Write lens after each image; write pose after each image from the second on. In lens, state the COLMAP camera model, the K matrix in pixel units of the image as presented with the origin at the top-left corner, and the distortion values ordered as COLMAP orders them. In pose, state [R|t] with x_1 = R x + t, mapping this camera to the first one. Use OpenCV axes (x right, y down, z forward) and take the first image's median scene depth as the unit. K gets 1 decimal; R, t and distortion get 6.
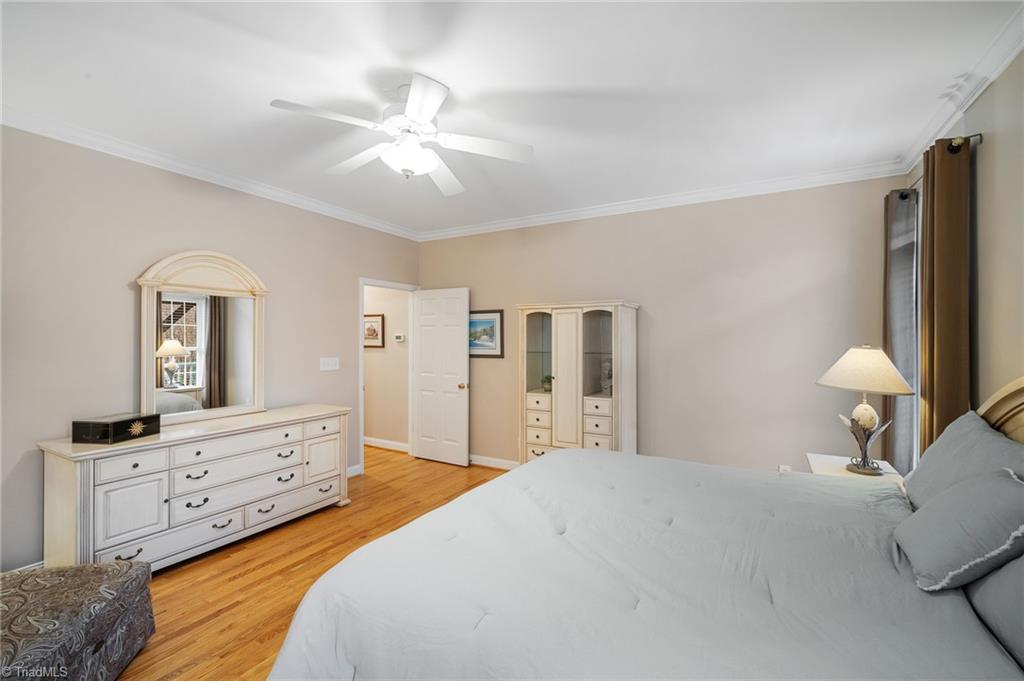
lens RADIAL K [[453.3, 0, 513.0], [0, 453.3, 336.0], [0, 0, 1]] dist [-0.018790, 0.006965]
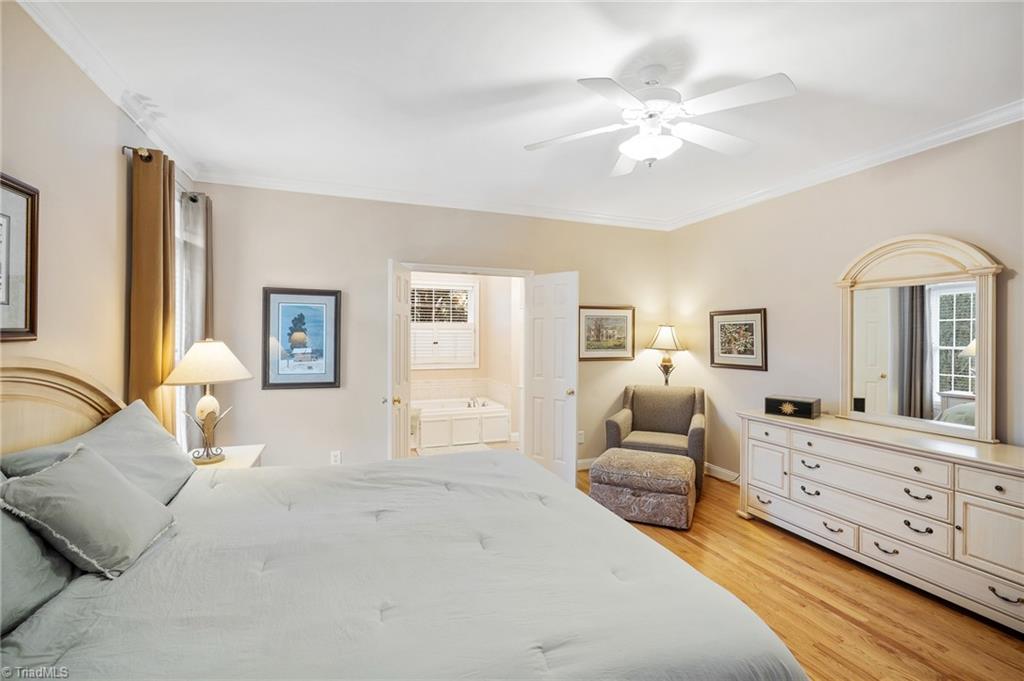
lens RADIAL K [[453.3, 0, 513.0], [0, 453.3, 336.0], [0, 0, 1]] dist [-0.018790, 0.006965]
pose [[-0.644323, 0.005581, -0.764733, 0.563447], [0.006469, 0.999977, 0.001848, -0.000629], [0.764726, -0.003757, -0.644344, 1.157079]]
